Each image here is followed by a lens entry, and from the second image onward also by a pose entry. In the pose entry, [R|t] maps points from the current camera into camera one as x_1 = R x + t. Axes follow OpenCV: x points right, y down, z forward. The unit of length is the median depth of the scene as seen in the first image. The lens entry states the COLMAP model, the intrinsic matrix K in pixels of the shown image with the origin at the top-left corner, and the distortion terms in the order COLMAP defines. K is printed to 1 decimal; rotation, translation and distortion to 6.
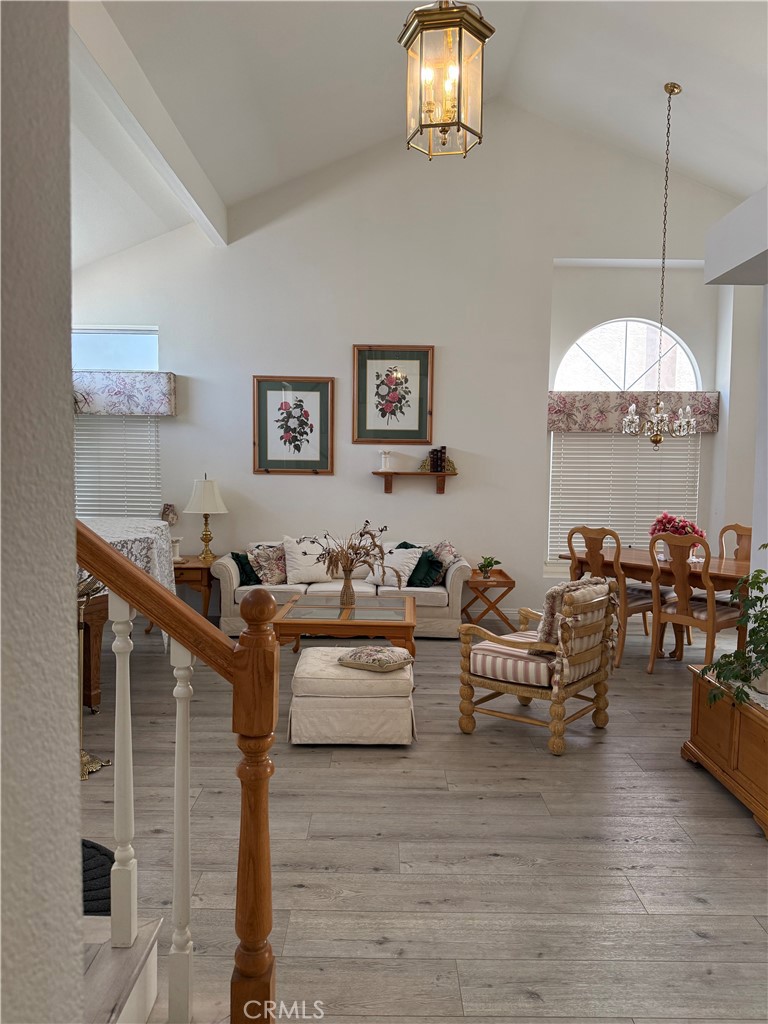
lens RADIAL K [[716.7, 0, 376.3], [0, 716.7, 514.9], [0, 0, 1]] dist [0.058884, -0.070539]
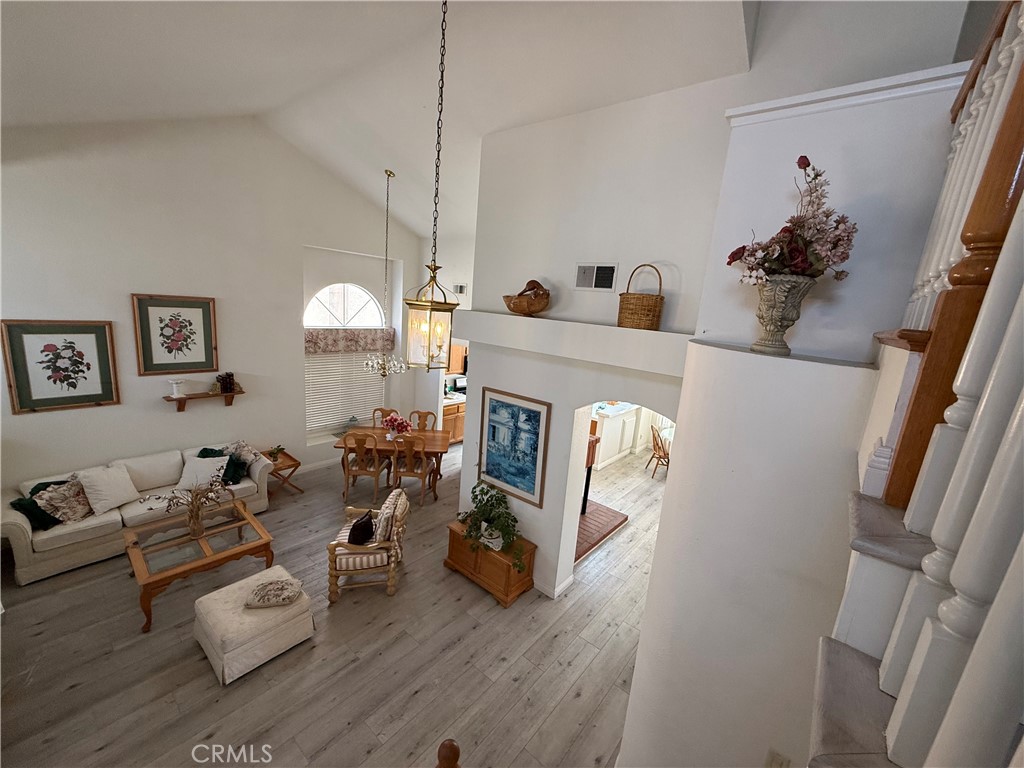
lens RADIAL K [[408.3, 0, 517.8], [0, 408.3, 388.5], [0, 0, 1]] dist [-0.000333, 0.000312]
pose [[0.622299, -0.116188, 0.774108, -0.170358], [-0.029490, 0.984741, 0.171510, -0.215660], [-0.782224, -0.129559, 0.609377, 0.091341]]
